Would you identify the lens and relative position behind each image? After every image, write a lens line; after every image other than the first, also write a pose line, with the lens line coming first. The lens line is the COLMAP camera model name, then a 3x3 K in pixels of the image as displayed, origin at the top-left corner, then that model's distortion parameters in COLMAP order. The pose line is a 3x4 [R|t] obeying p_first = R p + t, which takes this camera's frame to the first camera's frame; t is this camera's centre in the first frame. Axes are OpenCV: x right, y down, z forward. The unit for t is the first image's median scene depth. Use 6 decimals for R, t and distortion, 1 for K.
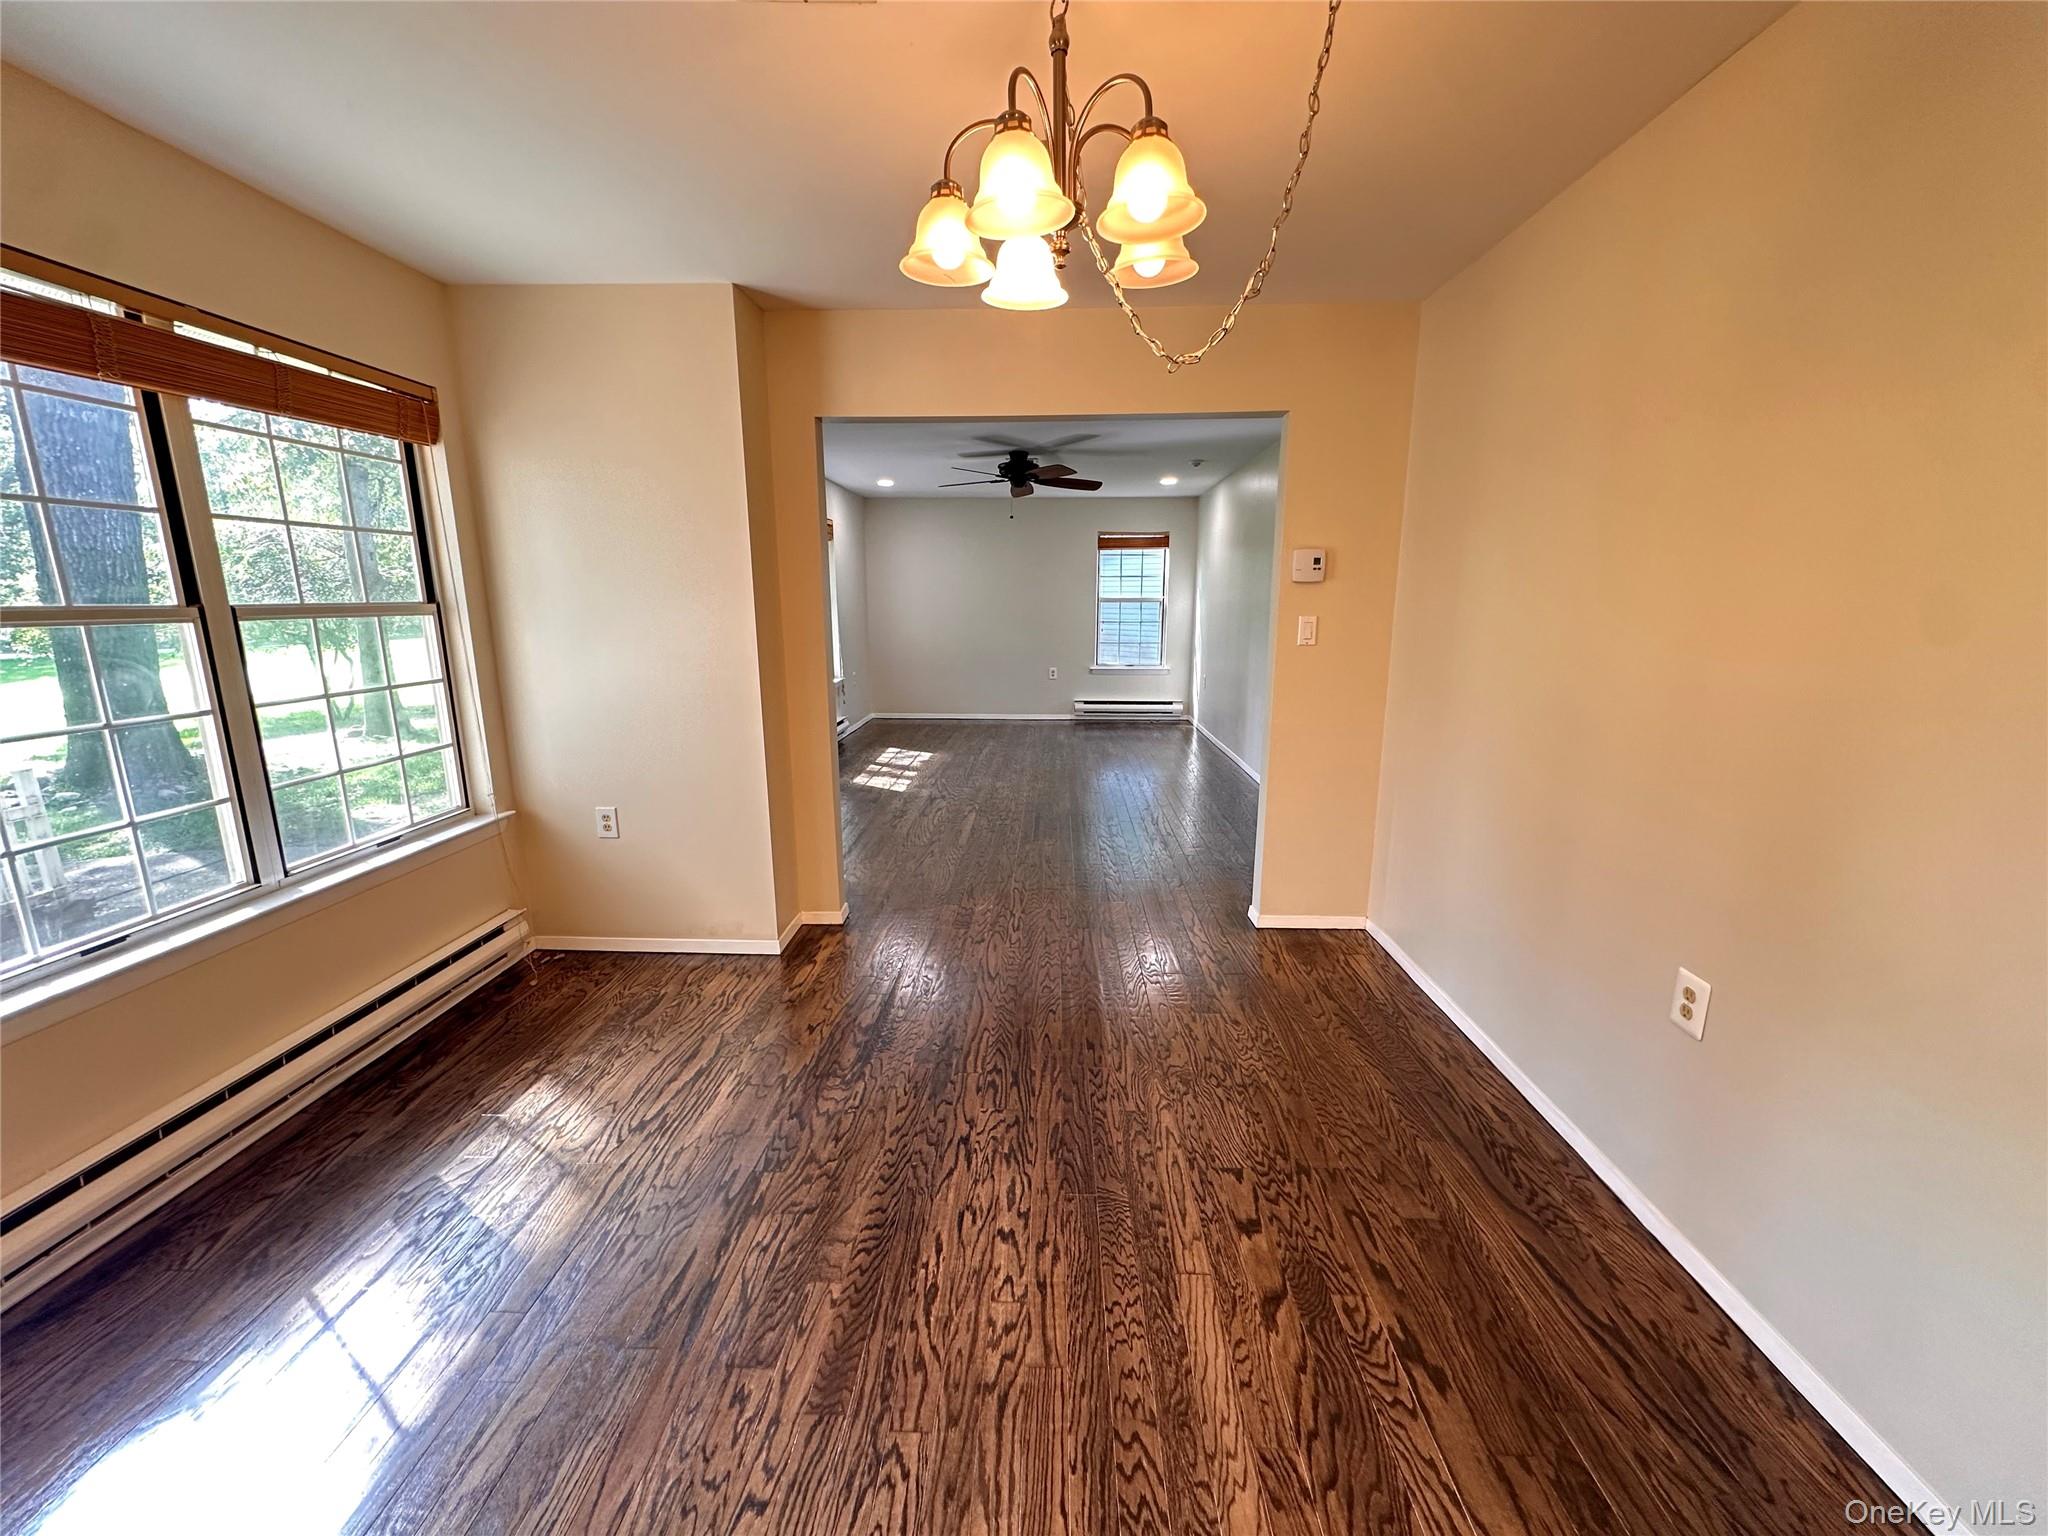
lens RADIAL K [[824.3, 0, 1013.4], [0, 824.3, 764.6], [0, 0, 1]] dist [-0.001585, 0.000067]
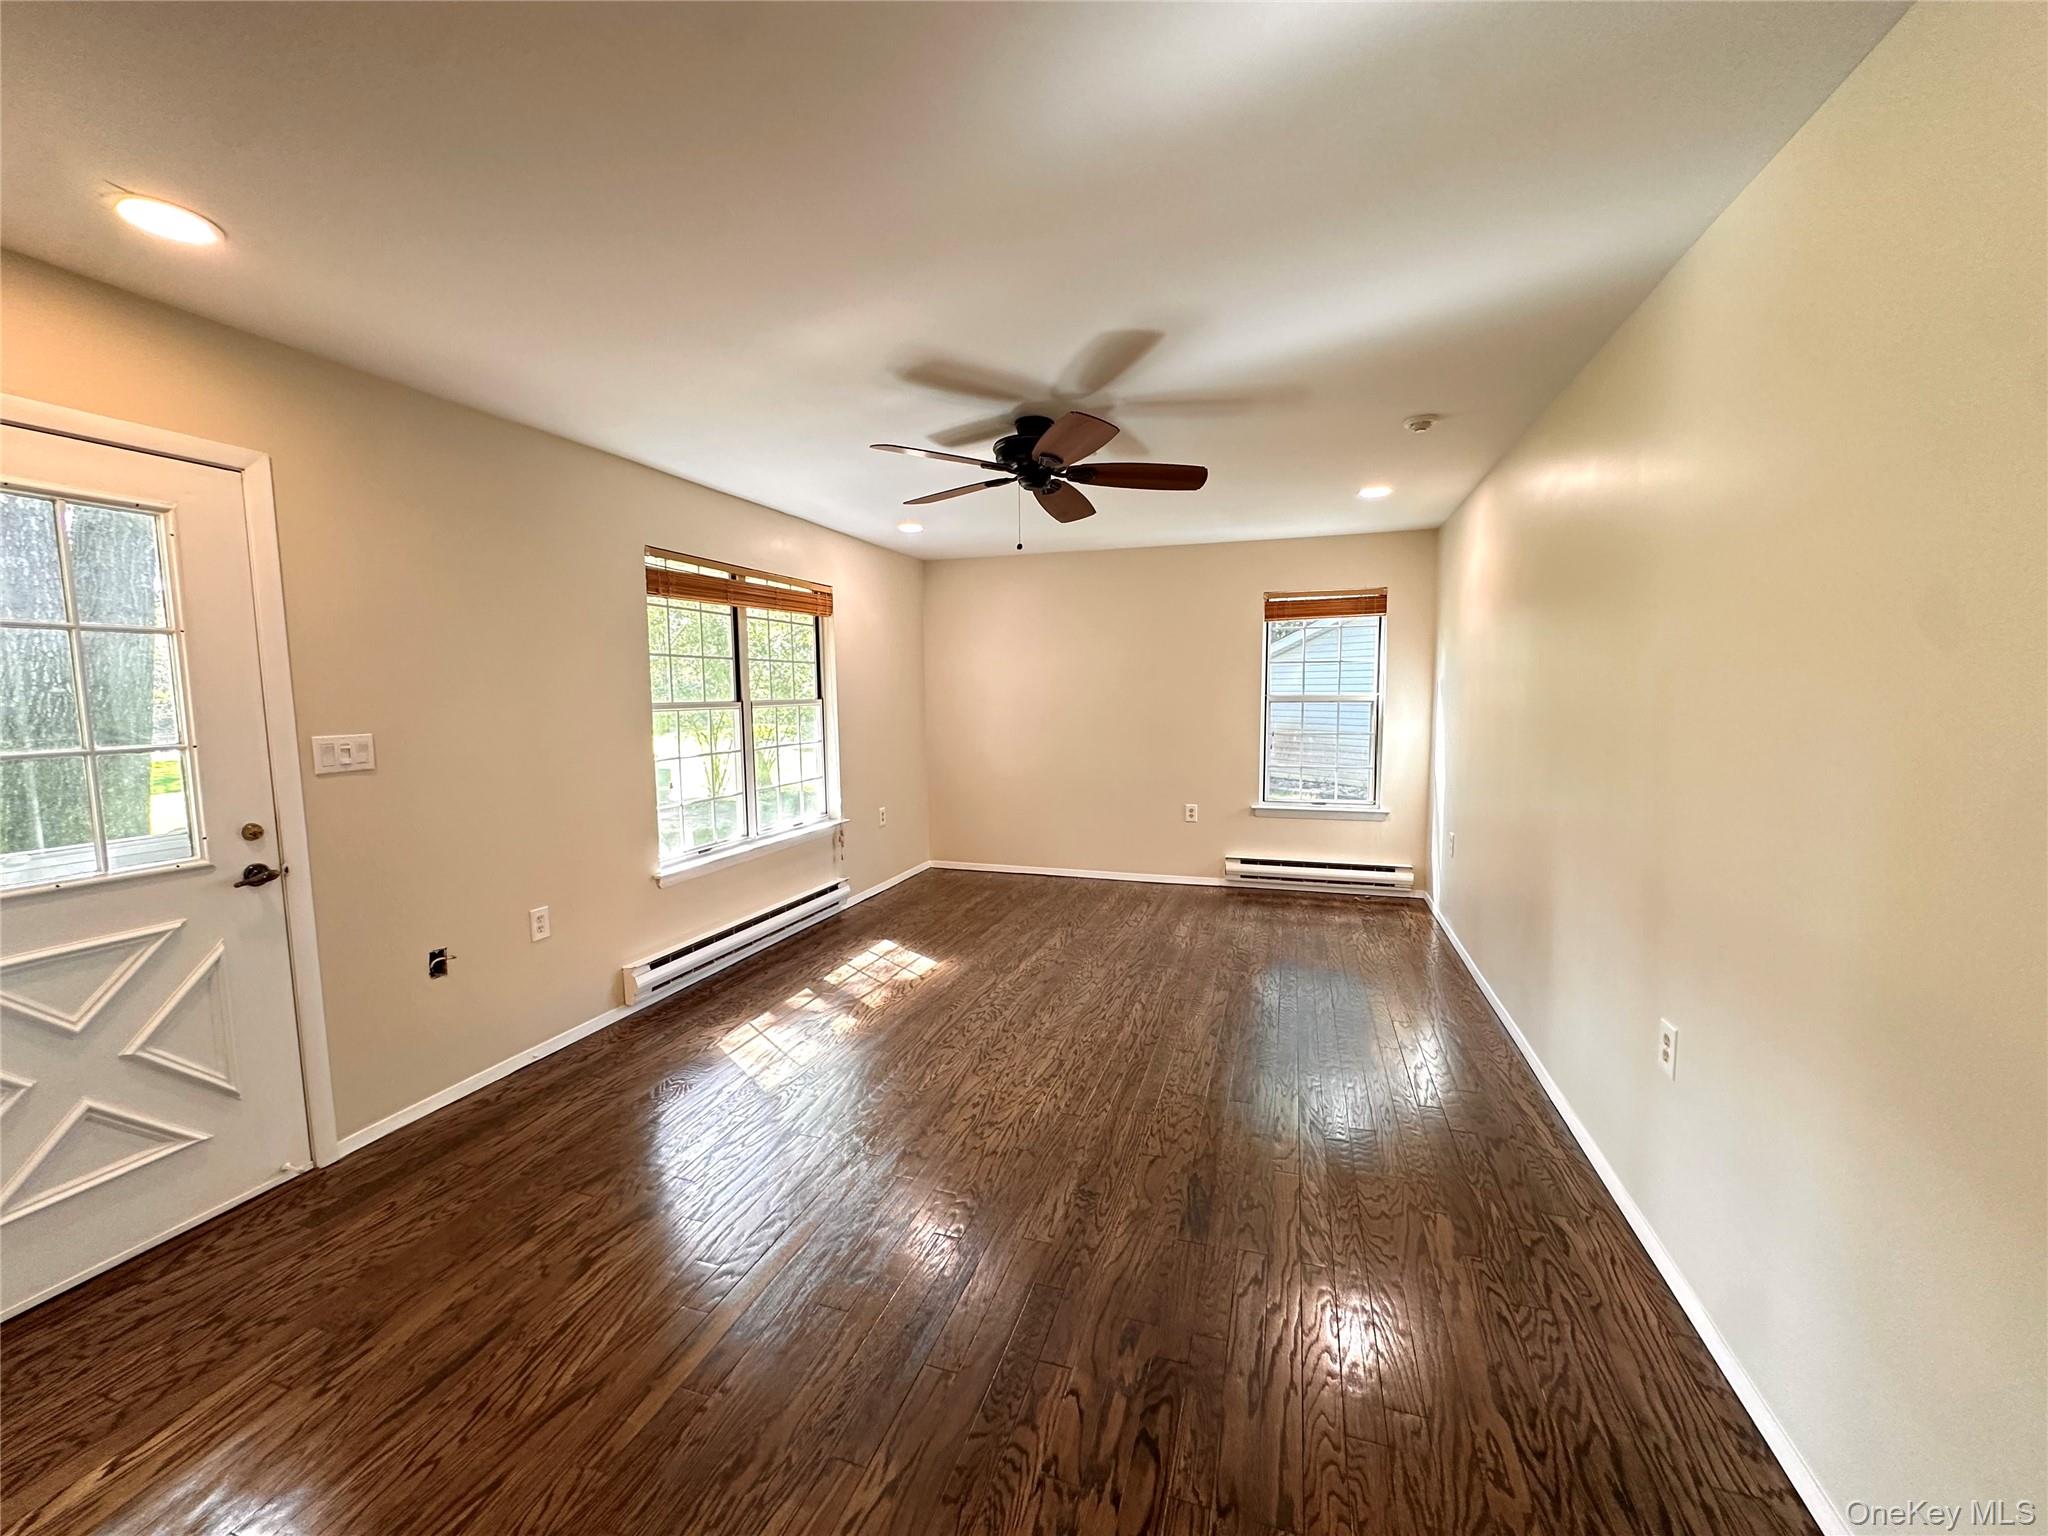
lens RADIAL K [[816.1, 0, 1024.8], [0, 816.1, 773.4], [0, 0, 1]] dist [-0.003605, -0.000139]
pose [[0.964600, 0.018604, -0.263060, 0.310979], [-0.045388, 0.994335, -0.096112, -0.259205], [0.259782, 0.104650, 0.959980, 1.241691]]
